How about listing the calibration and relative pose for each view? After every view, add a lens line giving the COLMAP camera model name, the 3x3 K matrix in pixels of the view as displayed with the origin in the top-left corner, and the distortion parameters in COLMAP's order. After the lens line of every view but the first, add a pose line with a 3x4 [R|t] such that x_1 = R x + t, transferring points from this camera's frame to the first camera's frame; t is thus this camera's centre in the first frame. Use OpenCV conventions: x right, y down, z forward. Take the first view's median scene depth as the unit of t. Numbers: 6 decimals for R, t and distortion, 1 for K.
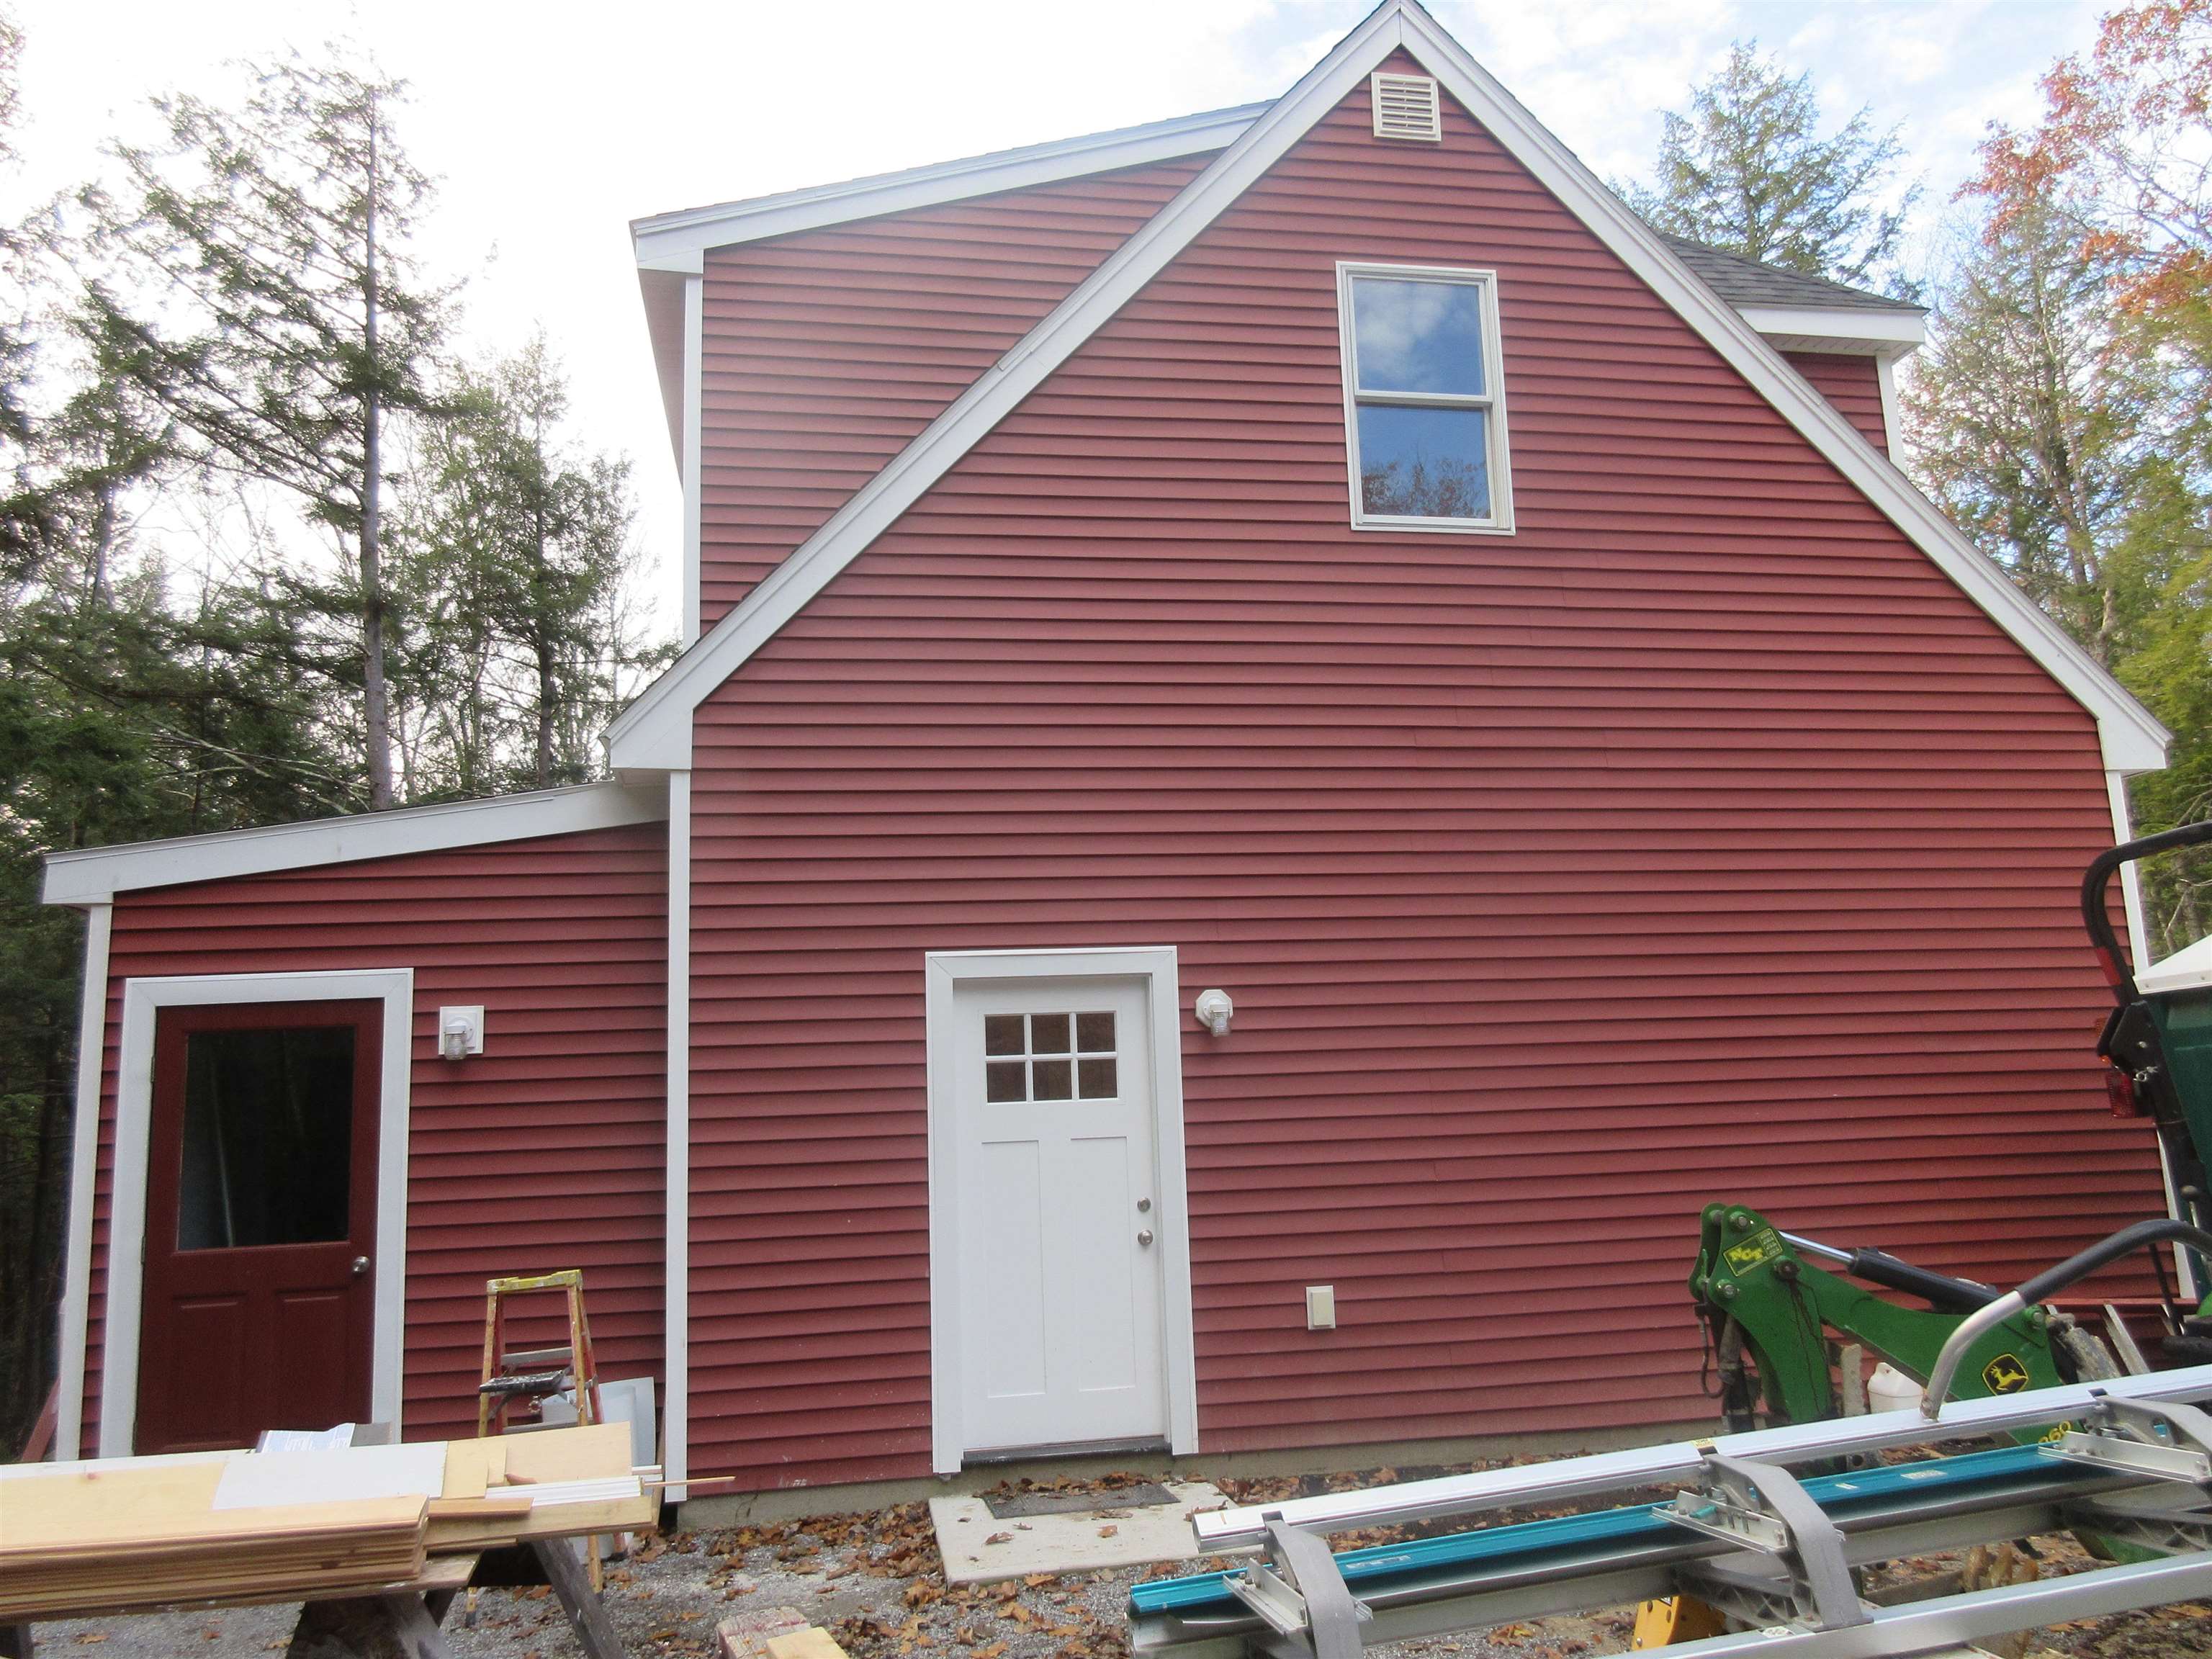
lens RADIAL K [[1635.9, 0, 1106.5], [0, 1635.9, 848.0], [0, 0, 1]] dist [-0.014868, 0.013614]
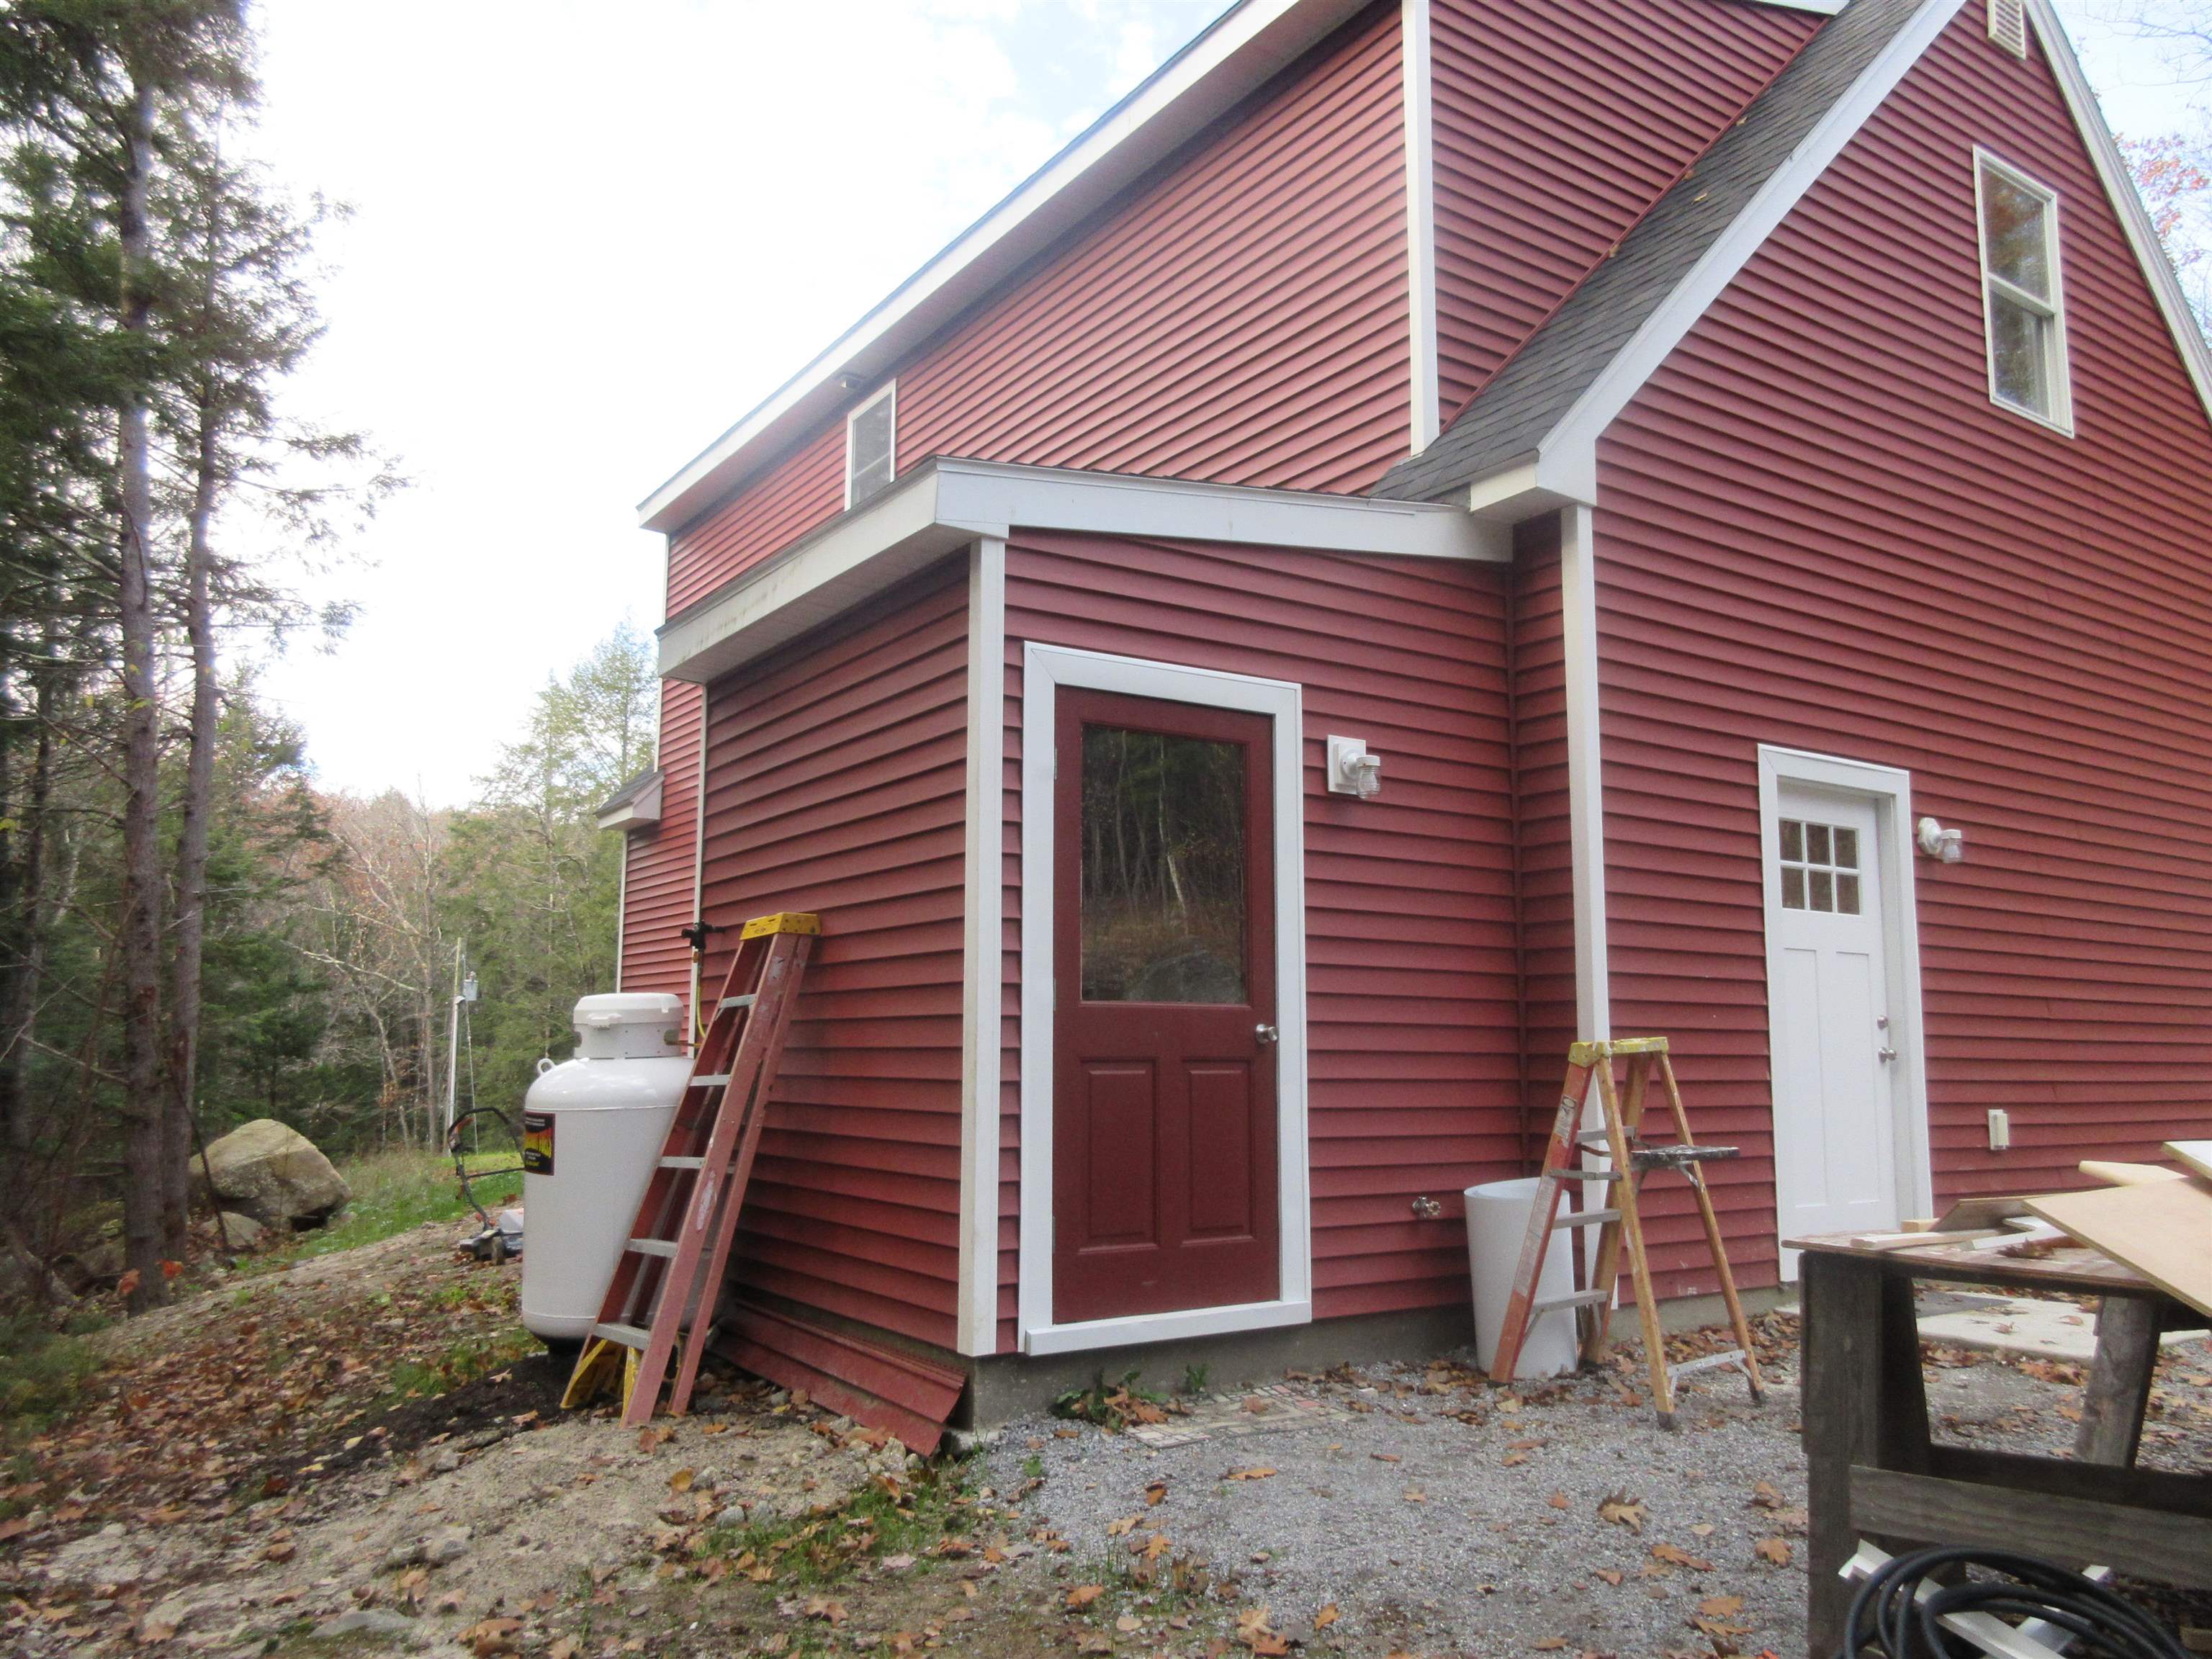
lens RADIAL K [[1635.9, 0, 1106.5], [0, 1635.9, 814.9], [0, 0, 1]] dist [-0.014868, 0.013614]
pose [[0.911380, 0.110885, 0.396348, -0.834019], [-0.121219, 0.992625, 0.001033, 0.150429], [-0.393310, -0.048986, 0.918100, 0.275970]]
